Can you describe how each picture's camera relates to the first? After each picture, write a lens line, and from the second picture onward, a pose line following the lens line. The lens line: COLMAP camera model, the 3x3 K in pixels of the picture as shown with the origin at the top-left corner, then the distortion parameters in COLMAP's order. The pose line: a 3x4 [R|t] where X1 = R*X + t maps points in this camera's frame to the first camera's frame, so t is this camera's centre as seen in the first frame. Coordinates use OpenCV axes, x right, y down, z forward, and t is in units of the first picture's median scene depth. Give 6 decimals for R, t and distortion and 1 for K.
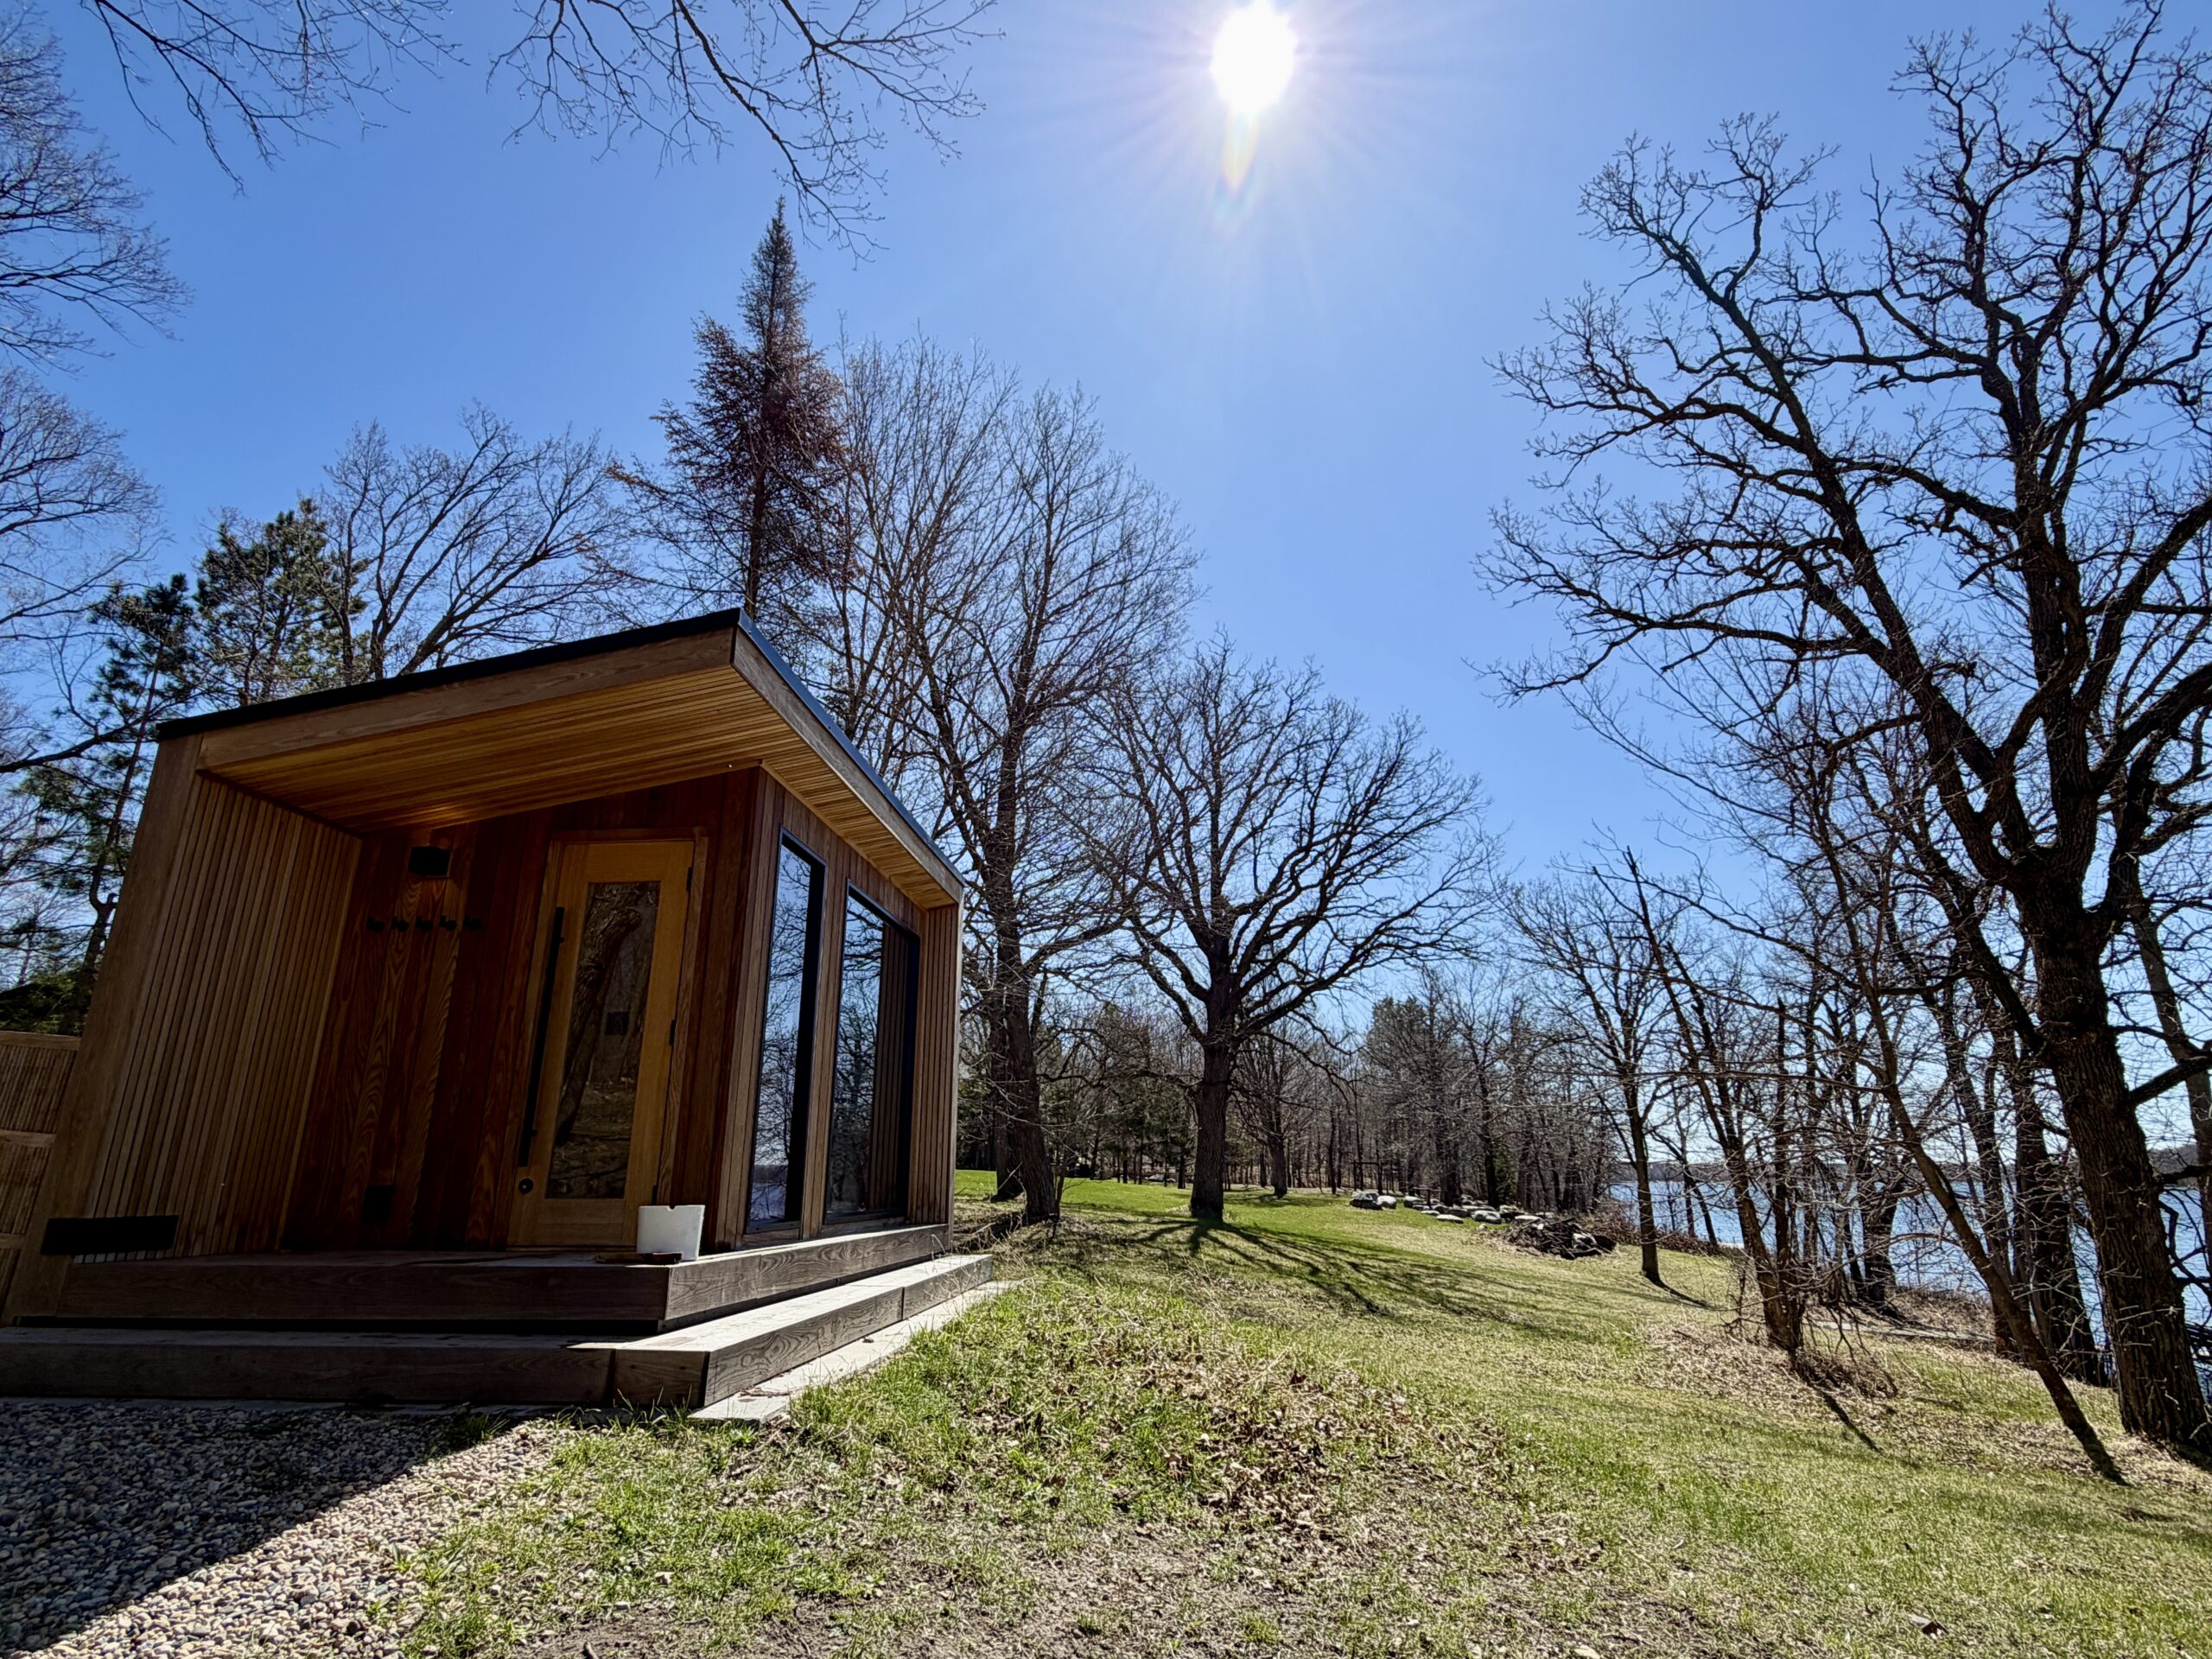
lens RADIAL K [[1164.8, 0, 1106.0], [0, 1164.8, 829.5], [0, 0, 1]] dist [-0.006845, 0.001220]
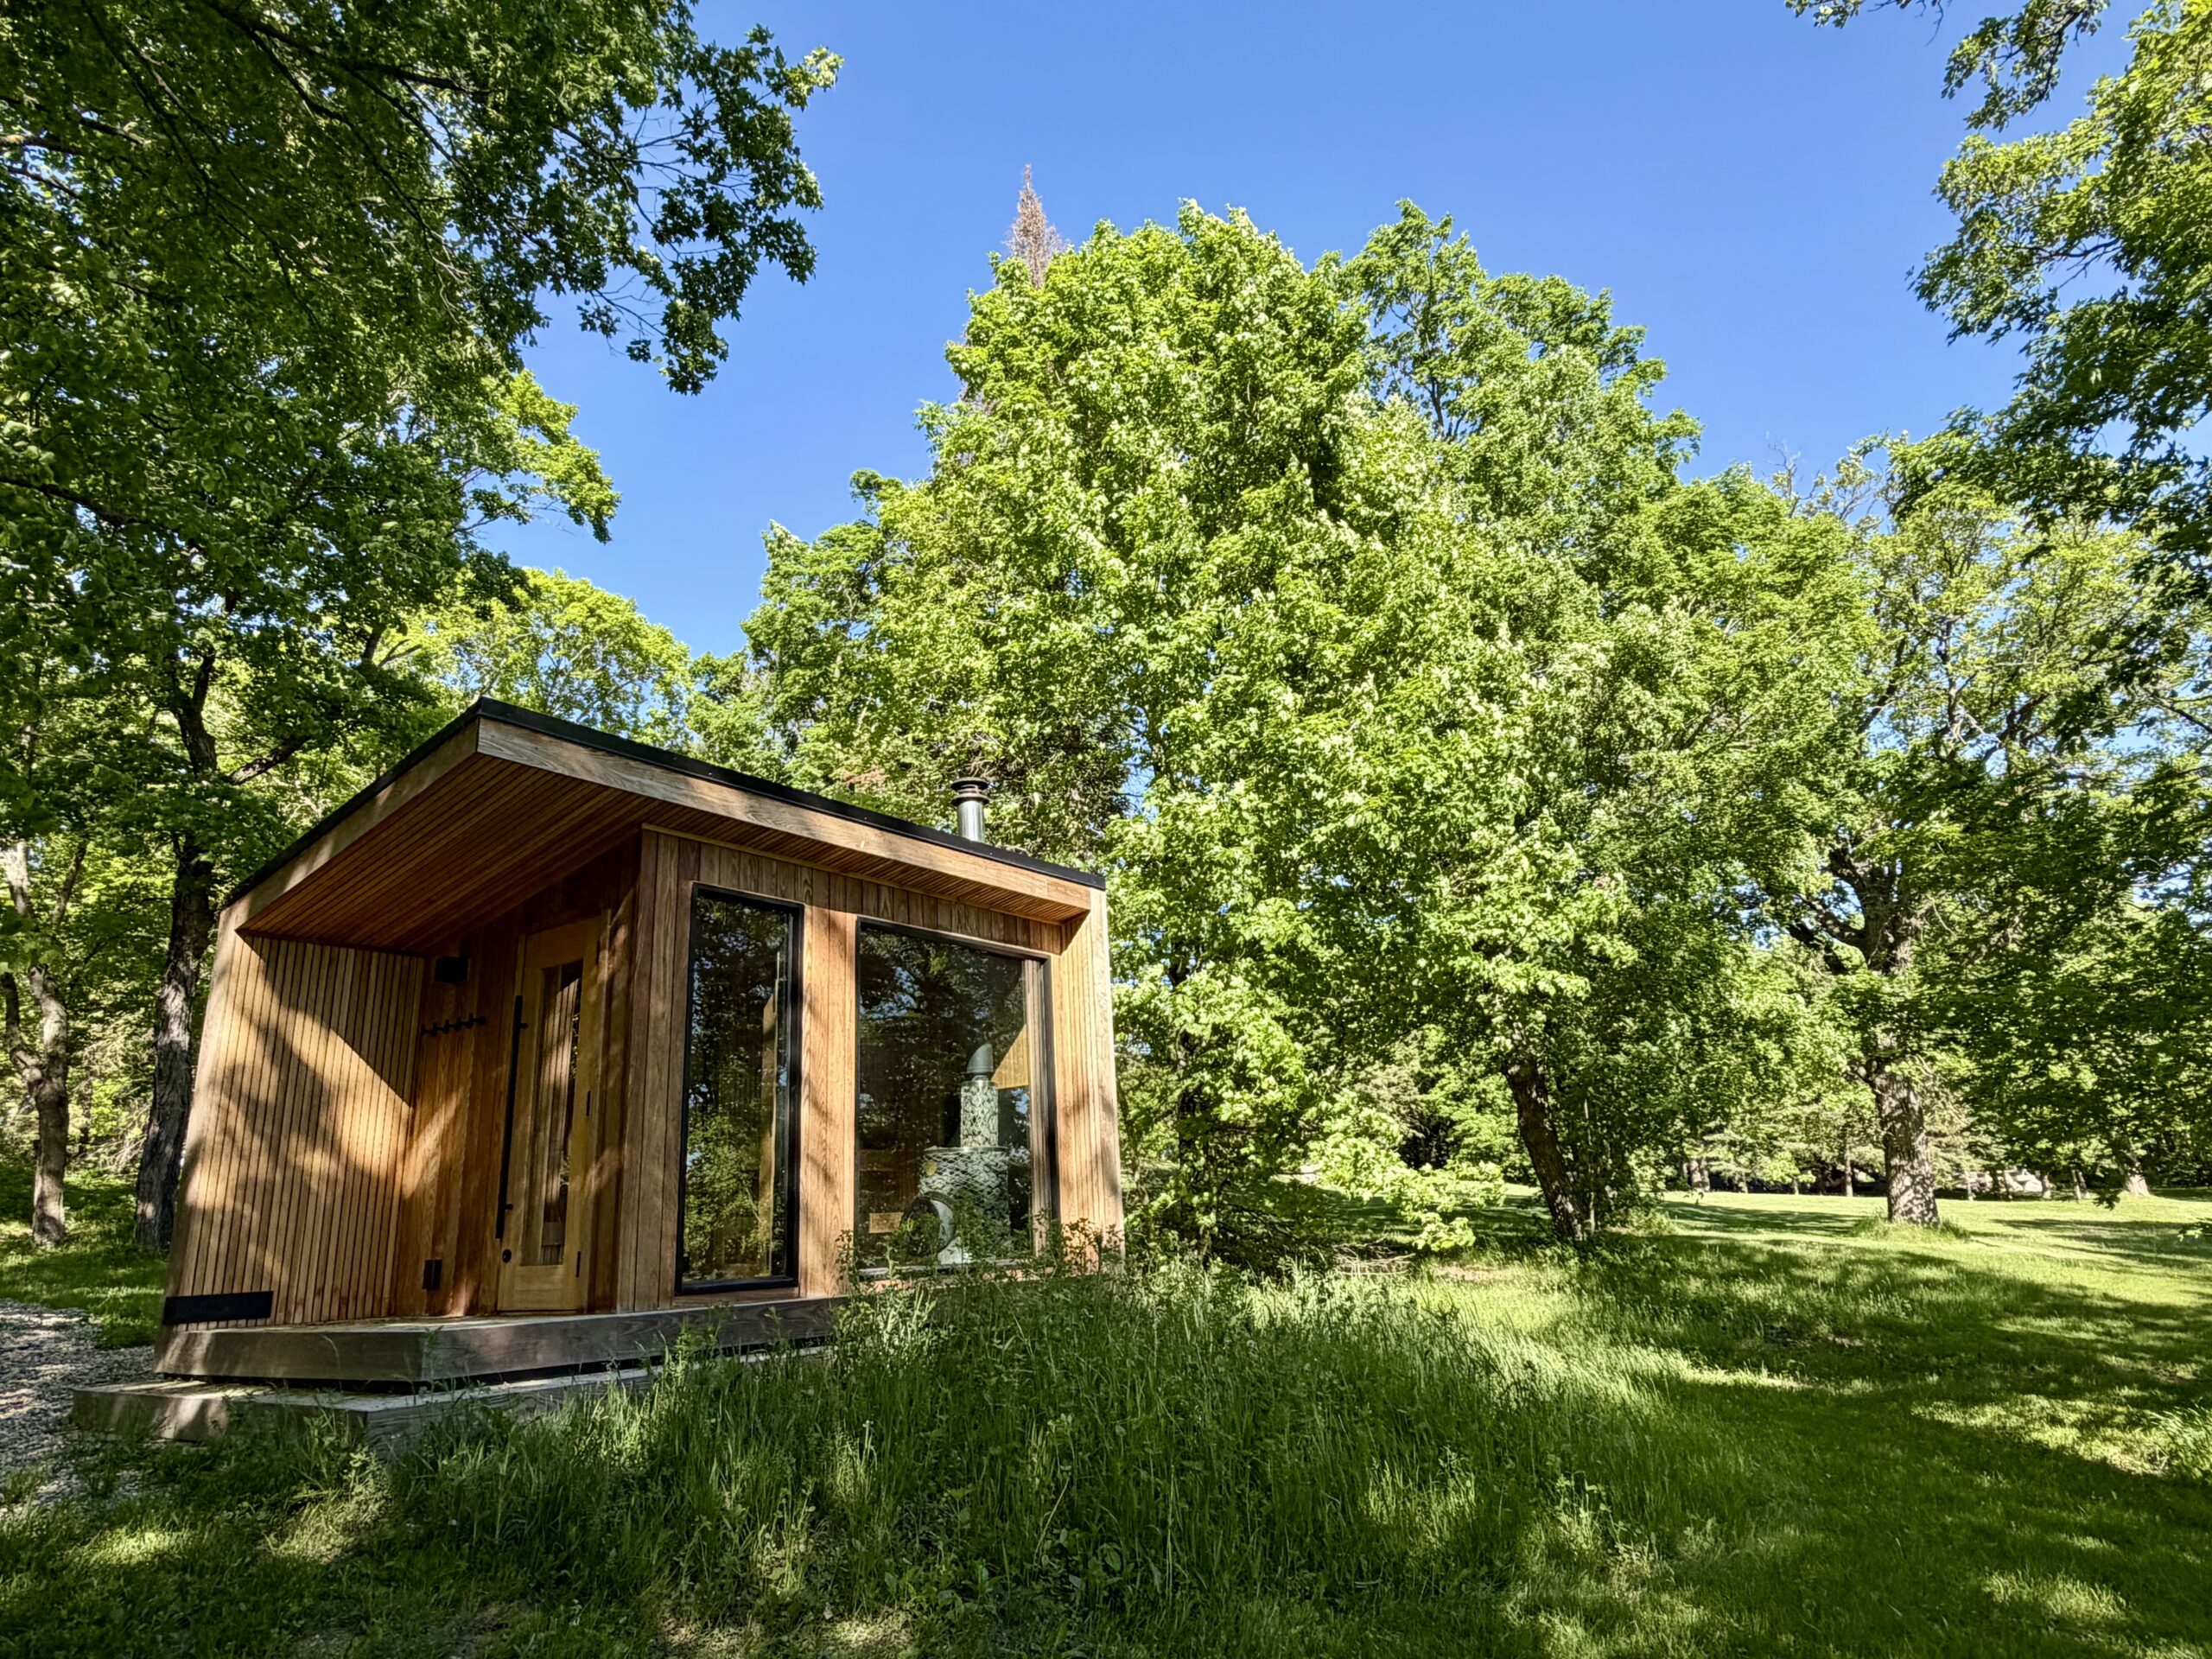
lens RADIAL K [[1352.8, 0, 1106.0], [0, 1352.8, 829.5], [0, 0, 1]] dist [-0.001143, -0.000364]
pose [[0.843076, -0.190652, -0.502866, 0.288534], [0.201411, 0.978935, -0.033469, 0.027415], [0.498654, -0.073066, 0.863716, 0.081198]]
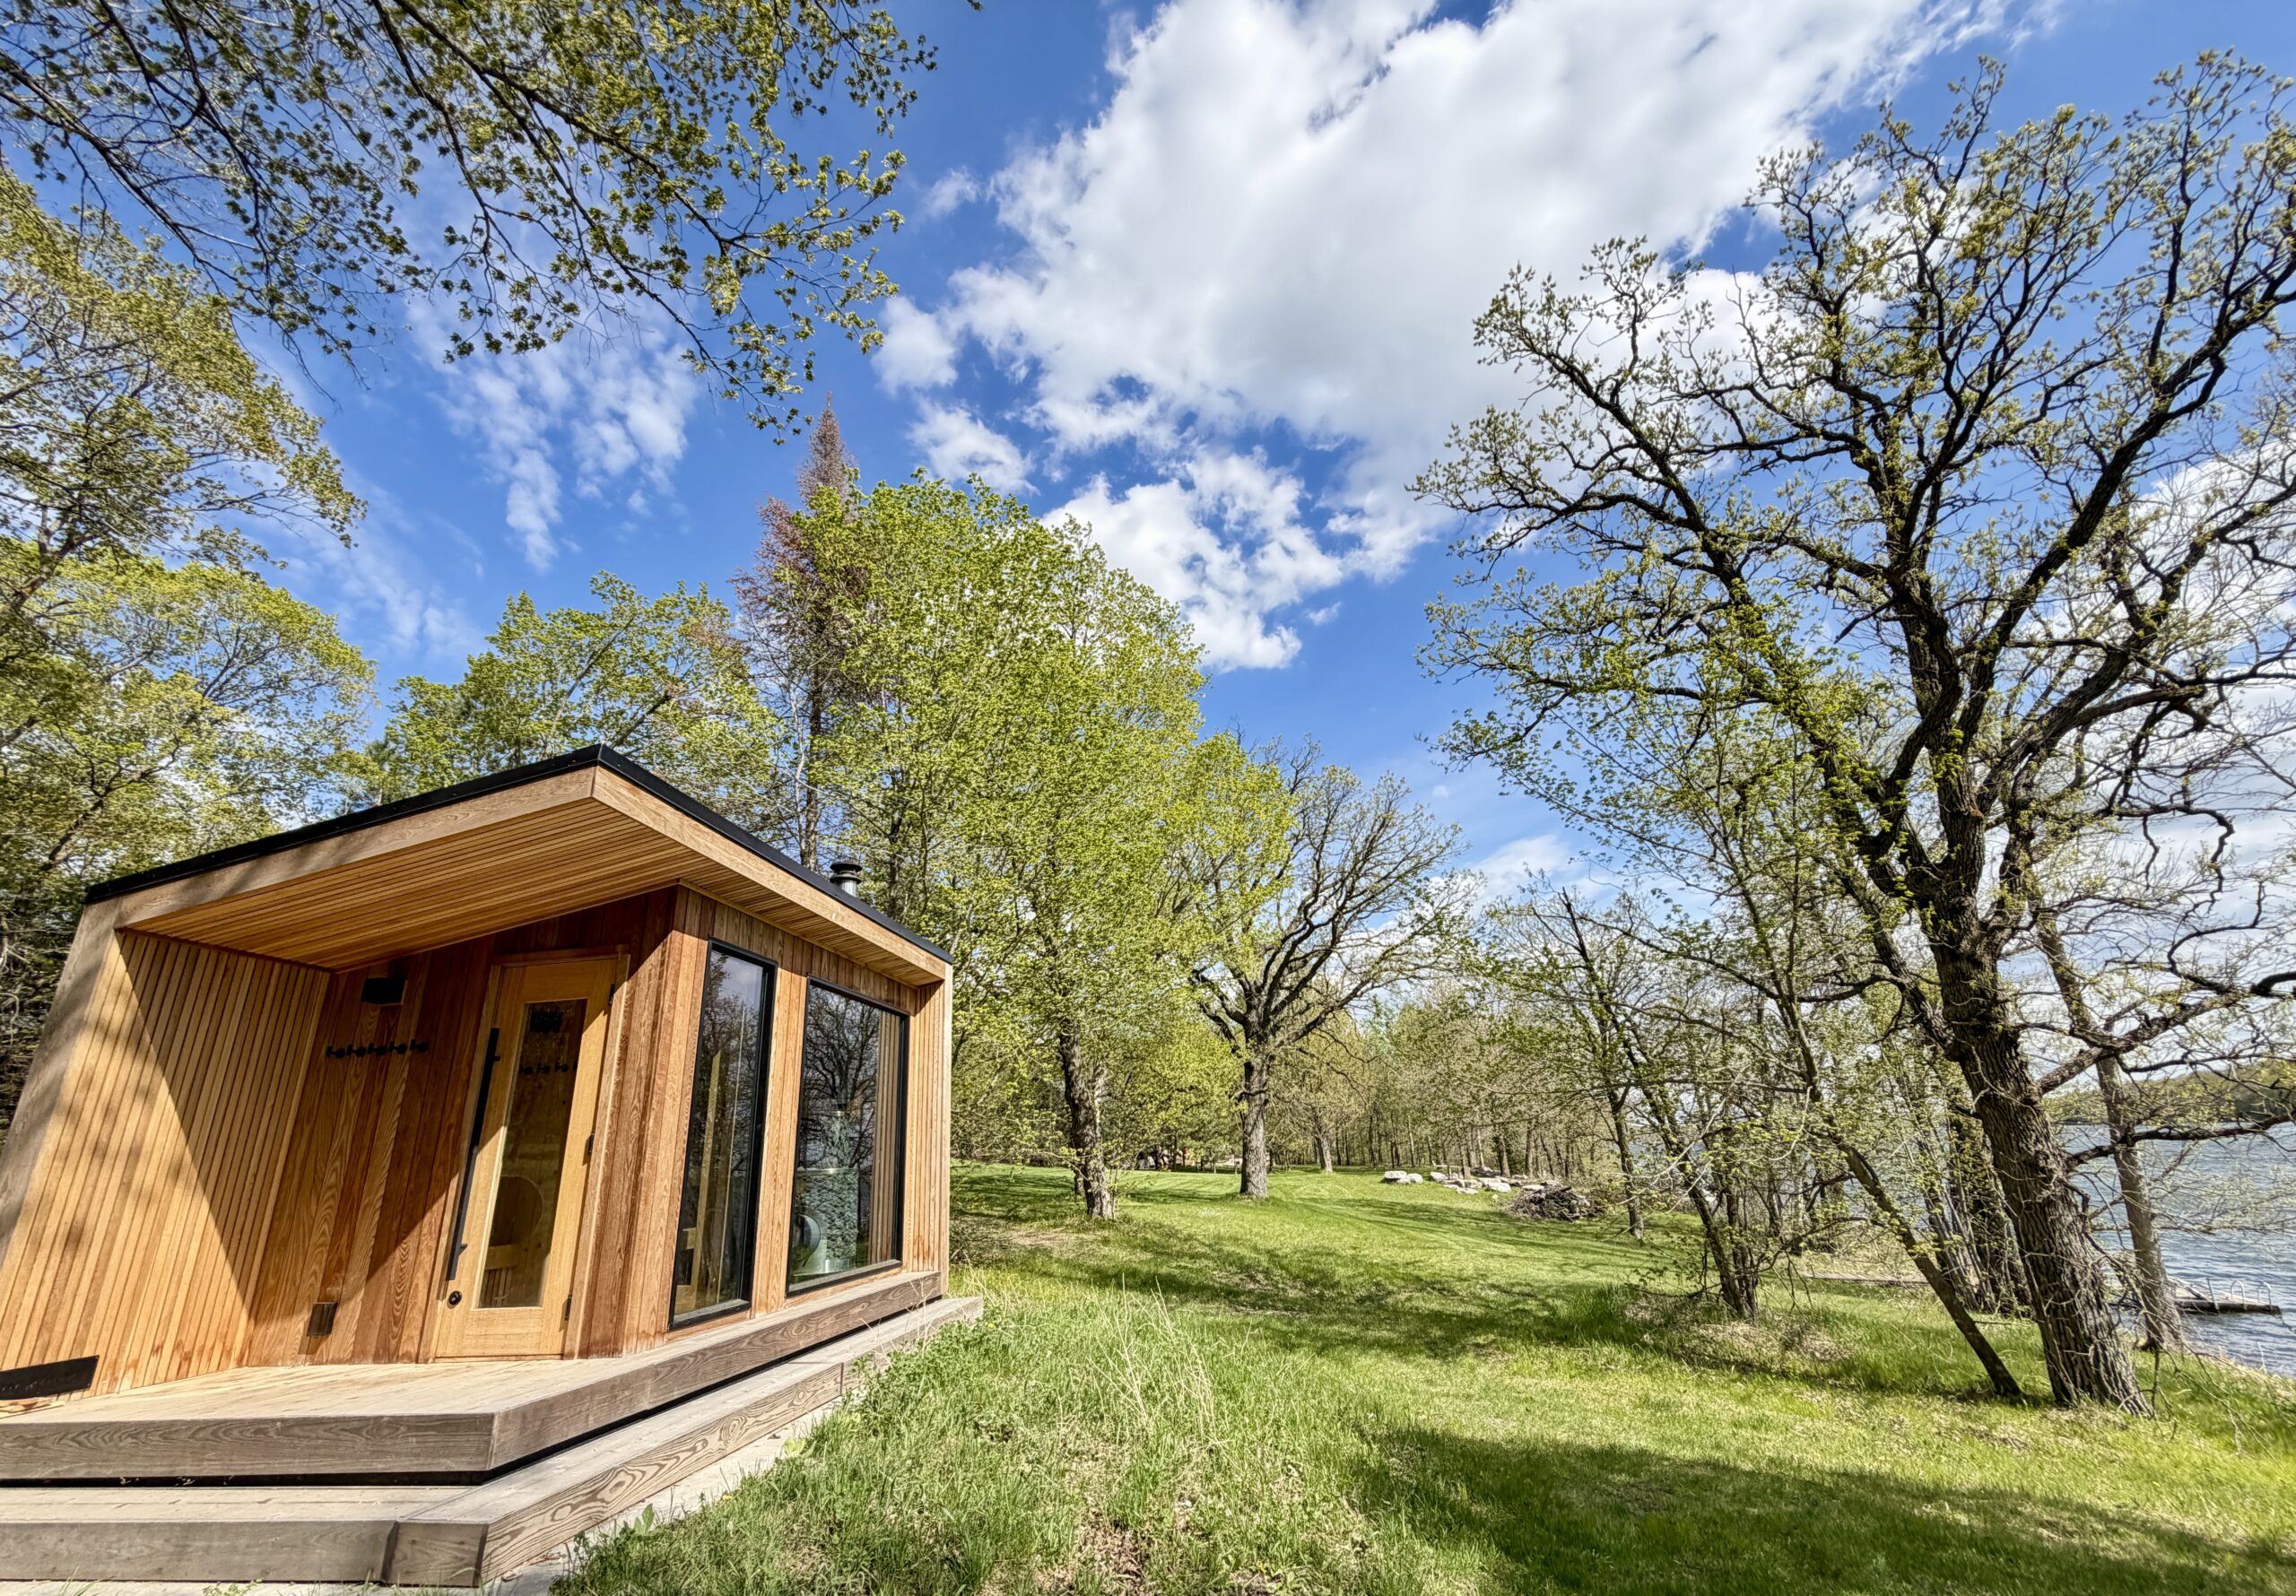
lens RADIAL K [[922.4, 0, 1150.7], [0, 922.4, 865.5], [0, 0, 1]] dist [-0.000039, -0.000349]
pose [[0.996814, -0.064649, -0.046720, 0.086949], [0.064000, 0.997833, -0.015256, -0.015835], [0.047605, 0.012217, 0.998792, 0.069233]]
